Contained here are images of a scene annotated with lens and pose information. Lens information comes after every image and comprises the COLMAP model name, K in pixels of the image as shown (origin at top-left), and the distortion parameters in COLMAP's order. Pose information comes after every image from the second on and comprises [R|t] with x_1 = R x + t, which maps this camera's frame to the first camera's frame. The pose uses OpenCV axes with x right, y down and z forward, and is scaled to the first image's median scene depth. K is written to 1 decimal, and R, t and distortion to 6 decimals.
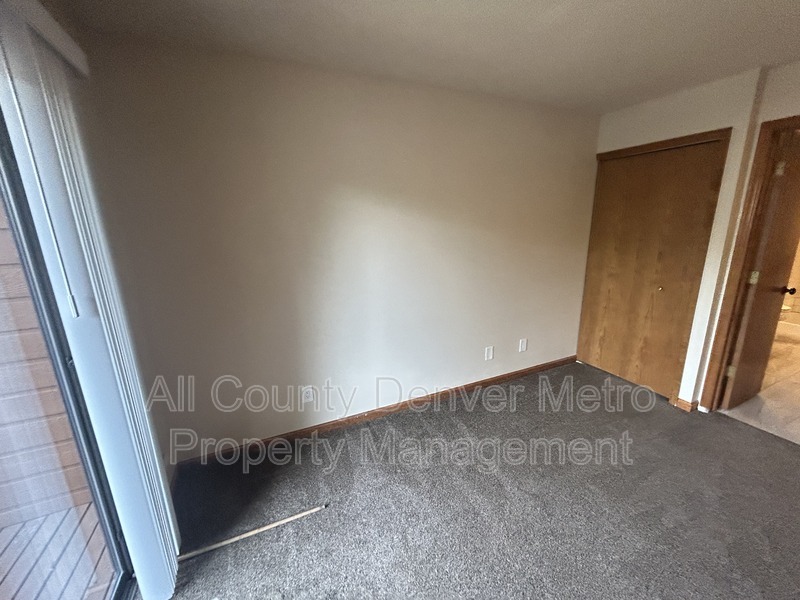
lens RADIAL K [[323.8, 0, 401.2], [0, 323.8, 300.6], [0, 0, 1]] dist [0.000339, 0.000047]
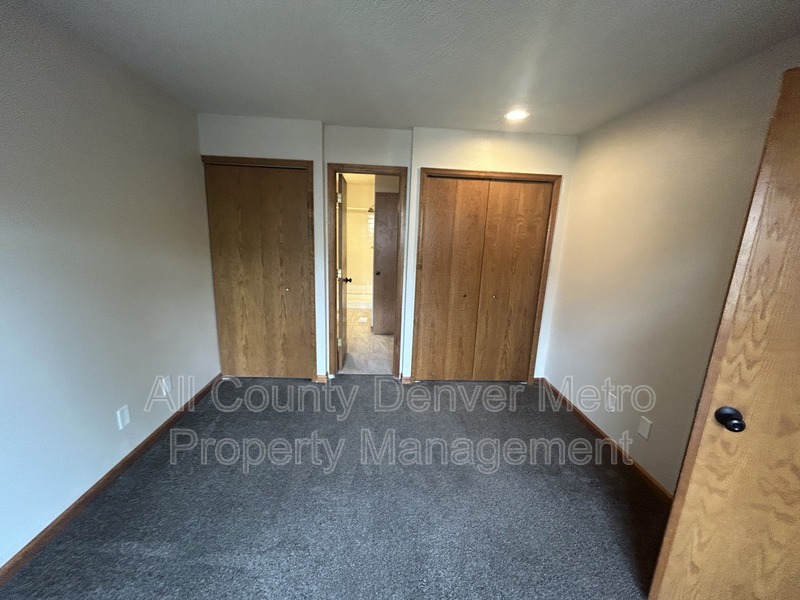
lens RADIAL K [[323.8, 0, 399.8], [0, 323.8, 299.3], [0, 0, 1]] dist [0.000339, 0.000047]
pose [[0.362681, -0.158130, 0.918399, -0.102525], [0.179082, 0.978957, 0.097836, -0.040479], [-0.914544, 0.128986, 0.383368, 0.186583]]
